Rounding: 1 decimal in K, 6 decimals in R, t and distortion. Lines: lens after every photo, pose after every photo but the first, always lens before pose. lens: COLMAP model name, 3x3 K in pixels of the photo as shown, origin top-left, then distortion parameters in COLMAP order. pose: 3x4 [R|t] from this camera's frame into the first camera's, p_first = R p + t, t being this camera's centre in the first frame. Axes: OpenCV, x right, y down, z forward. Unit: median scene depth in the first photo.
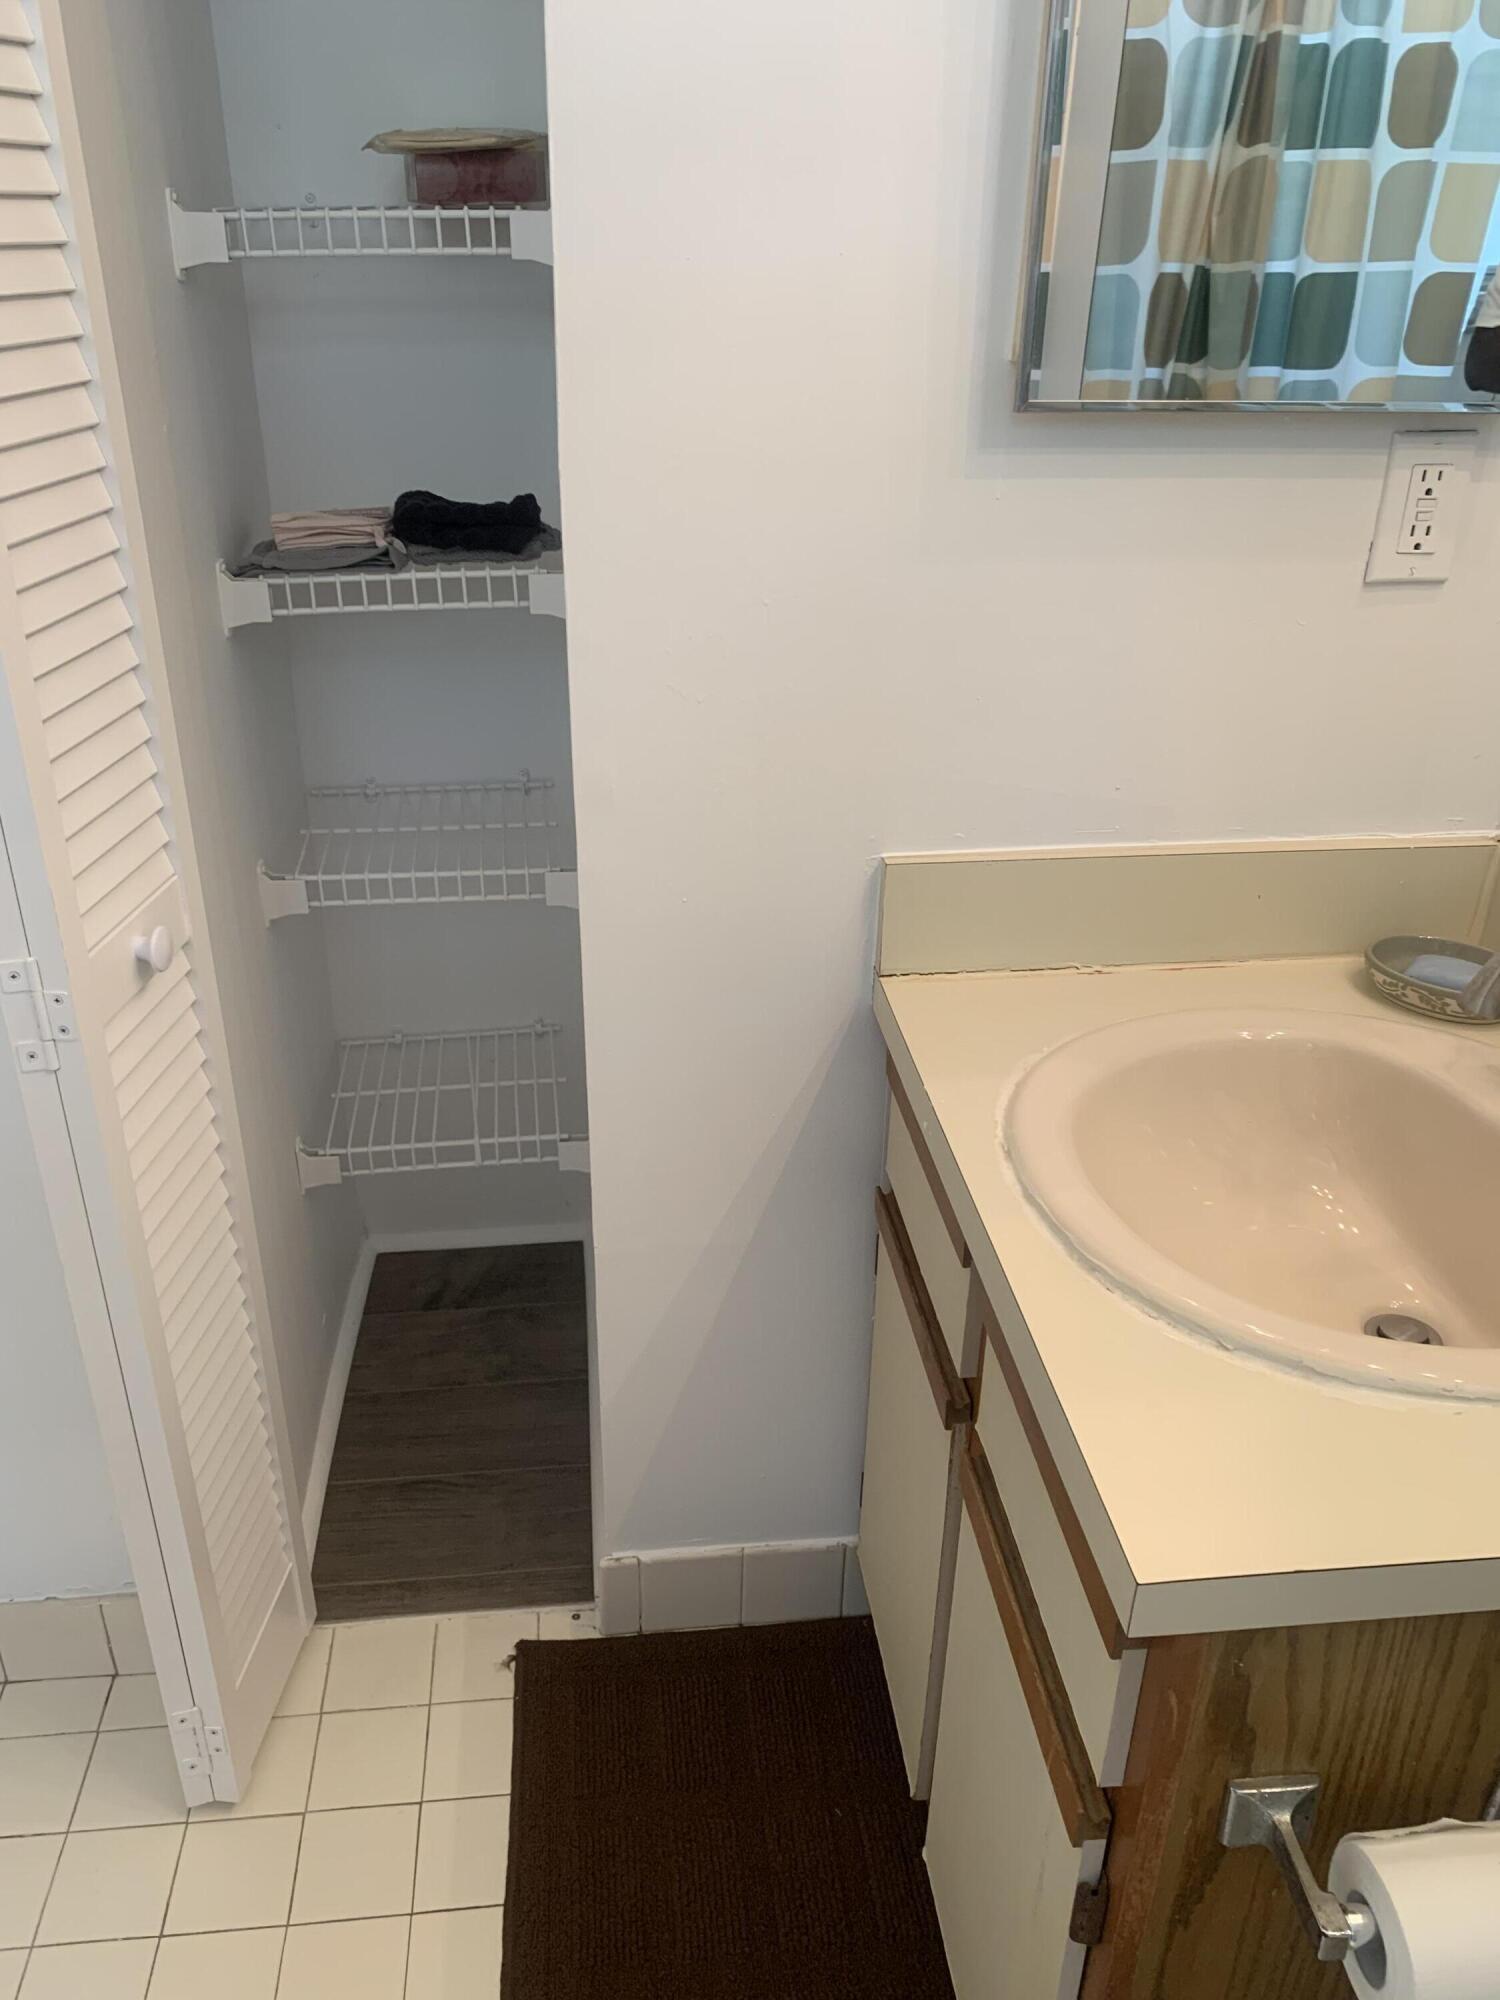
lens RADIAL K [[1549.1, 0, 718.4], [0, 1549.1, 1014.5], [0, 0, 1]] dist [0.012205, -0.002871]
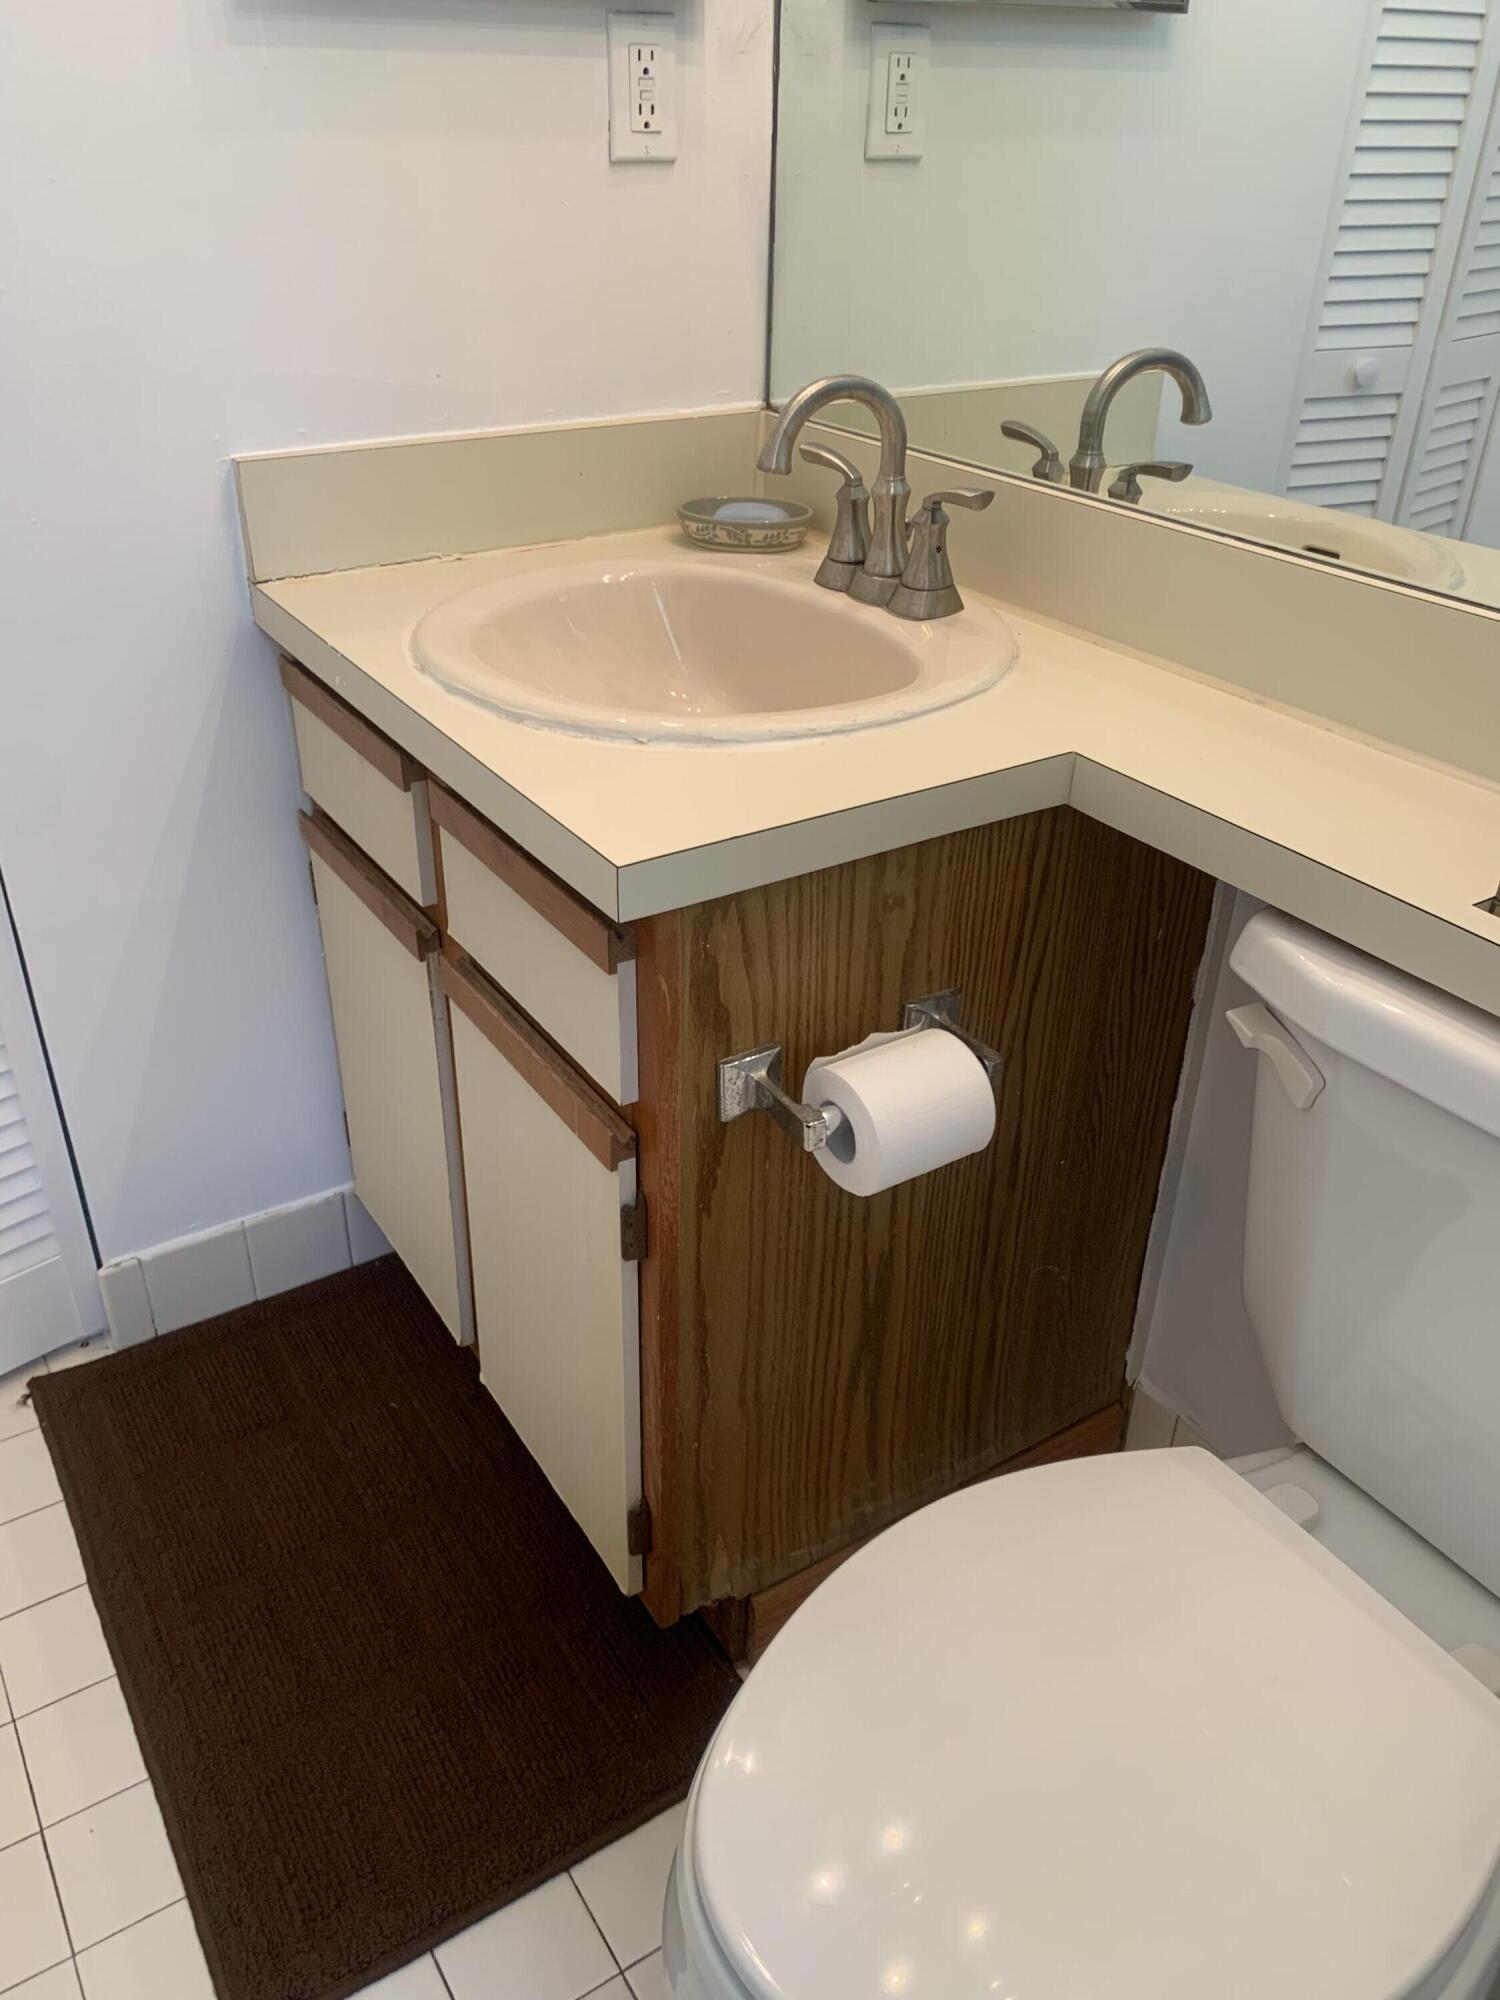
lens RADIAL K [[1546.3, 0, 717.4], [0, 1546.3, 998.4], [0, 0, 1]] dist [0.092807, -0.193416]
pose [[0.895577, -0.225407, 0.383579, -0.093007], [0.200910, 0.974141, 0.103364, 0.226354], [-0.396959, -0.015505, 0.917705, -0.088405]]
